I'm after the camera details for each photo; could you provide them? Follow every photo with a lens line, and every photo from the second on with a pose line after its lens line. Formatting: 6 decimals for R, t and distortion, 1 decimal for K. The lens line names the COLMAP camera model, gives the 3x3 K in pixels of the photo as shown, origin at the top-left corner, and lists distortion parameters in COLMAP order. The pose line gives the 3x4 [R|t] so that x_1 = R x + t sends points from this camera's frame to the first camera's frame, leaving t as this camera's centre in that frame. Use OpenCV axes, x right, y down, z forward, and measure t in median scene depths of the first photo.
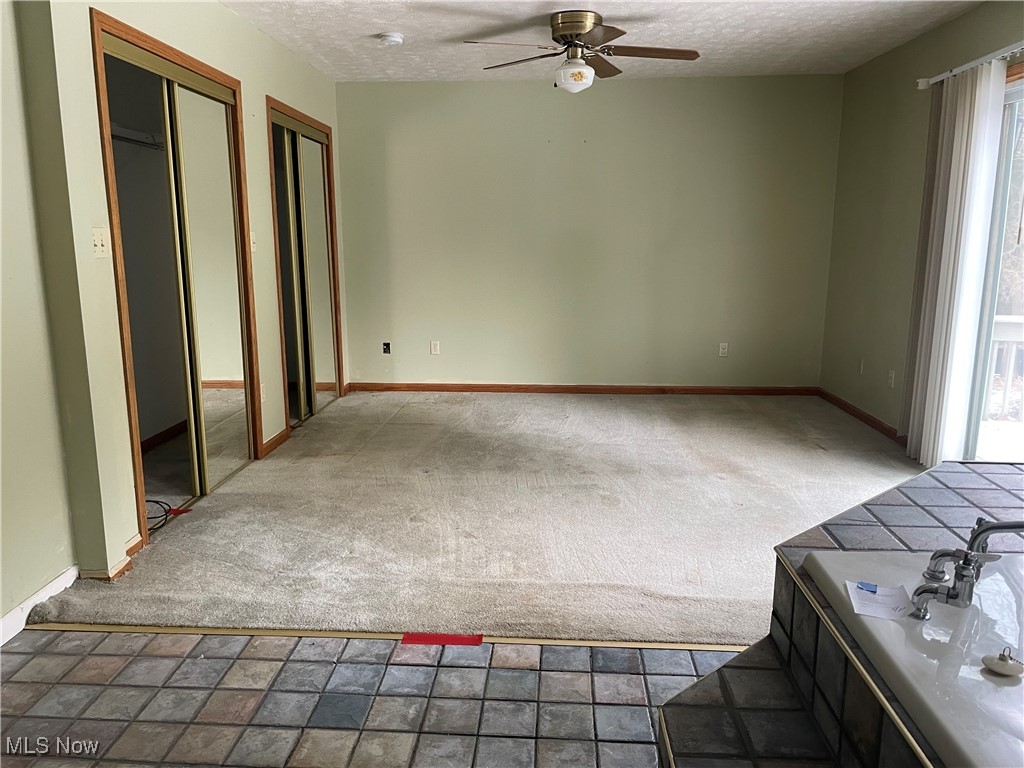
lens RADIAL K [[771.7, 0, 511.9], [0, 771.7, 384.5], [0, 0, 1]] dist [0.079039, -0.095921]
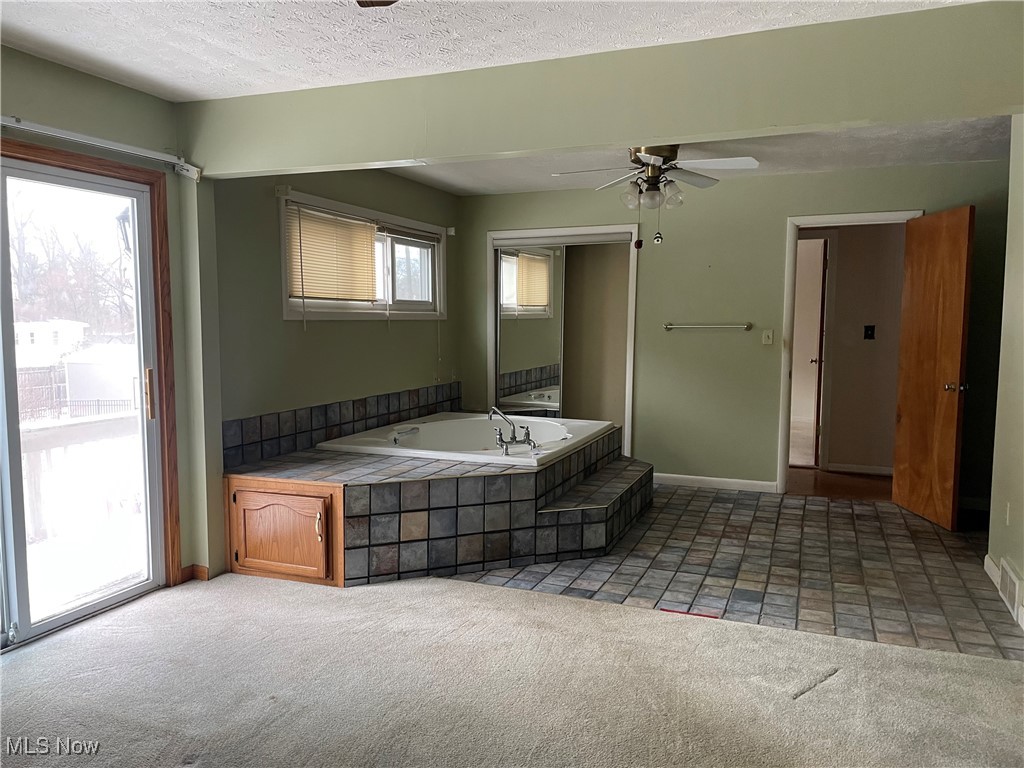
lens RADIAL K [[771.7, 0, 513.0], [0, 771.7, 386.2], [0, 0, 1]] dist [0.079039, -0.095921]
pose [[-0.947748, -0.026710, 0.317901, -0.254411], [0.058821, 0.964773, 0.256424, -0.515321], [-0.313552, 0.261724, -0.912790, 2.568774]]
